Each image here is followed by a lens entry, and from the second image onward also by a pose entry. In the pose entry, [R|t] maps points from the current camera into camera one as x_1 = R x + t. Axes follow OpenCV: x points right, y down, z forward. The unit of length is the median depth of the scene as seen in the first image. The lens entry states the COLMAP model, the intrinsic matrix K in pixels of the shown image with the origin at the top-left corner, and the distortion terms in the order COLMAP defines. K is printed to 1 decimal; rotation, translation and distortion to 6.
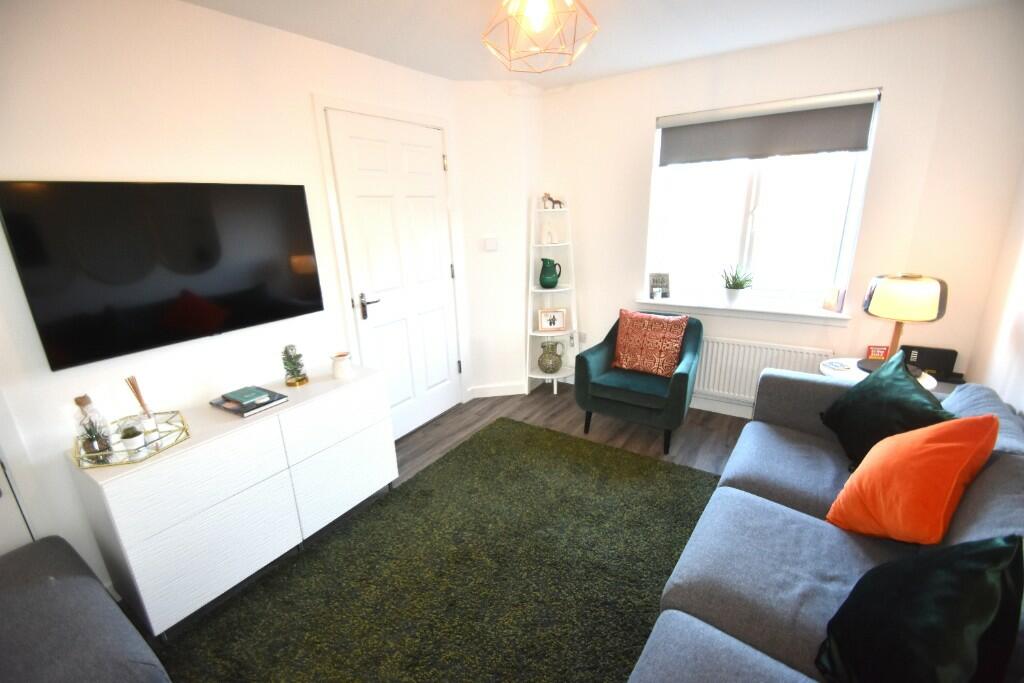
lens RADIAL K [[444.8, 0, 512.0], [0, 444.8, 341.5], [0, 0, 1]] dist [0.001971, -0.008447]
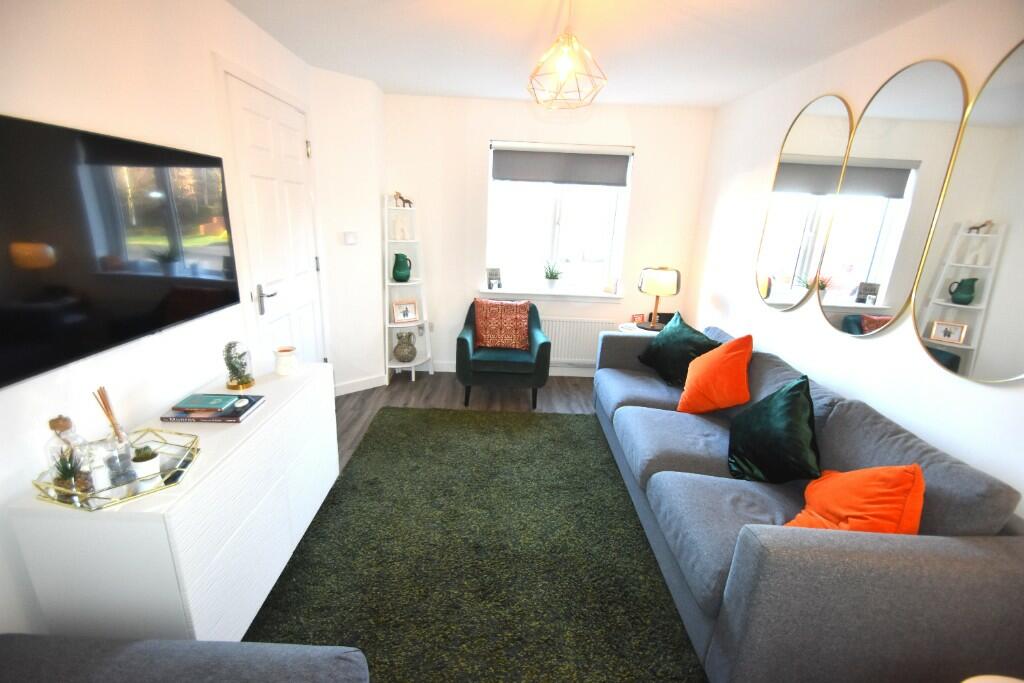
lens RADIAL K [[437.6, 0, 509.5], [0, 437.6, 336.8], [0, 0, 1]] dist [-0.000636, -0.000089]
pose [[0.823710, -0.082146, 0.561029, -0.357773], [0.090104, 0.995841, 0.013518, 0.023302], [-0.559806, 0.039416, 0.827686, -0.001884]]
